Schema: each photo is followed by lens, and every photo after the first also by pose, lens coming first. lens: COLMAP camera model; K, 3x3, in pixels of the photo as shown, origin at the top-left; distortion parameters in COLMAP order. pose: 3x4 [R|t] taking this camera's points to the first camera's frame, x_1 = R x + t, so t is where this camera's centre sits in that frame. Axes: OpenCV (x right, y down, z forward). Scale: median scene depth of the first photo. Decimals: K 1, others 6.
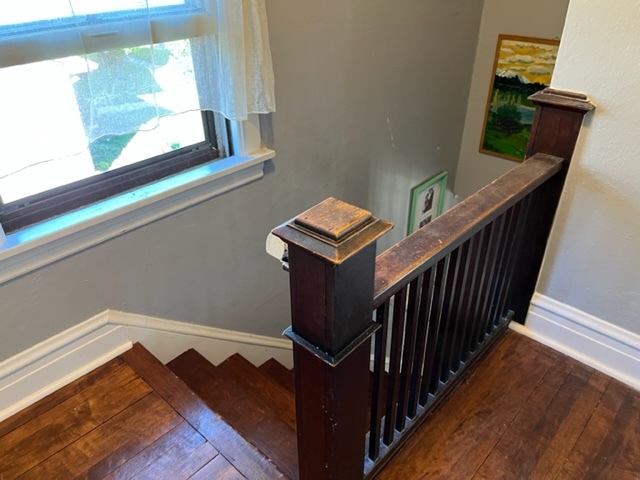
lens RADIAL K [[490.8, 0, 319.5], [0, 490.8, 240.2], [0, 0, 1]] dist [0.036621, -0.064695]
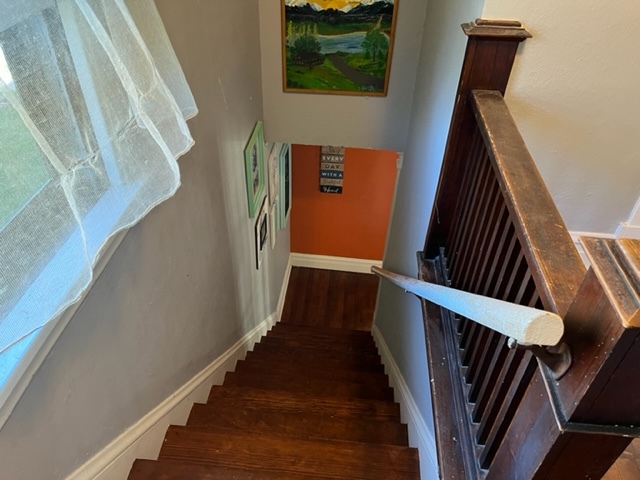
lens RADIAL K [[490.8, 0, 318.4], [0, 490.8, 238.5], [0, 0, 1]] dist [0.036621, -0.064695]
pose [[0.796103, -0.361556, 0.485280, -0.193654], [0.295910, 0.932072, 0.208995, -0.103783], [-0.527880, -0.022782, 0.849014, 0.178653]]
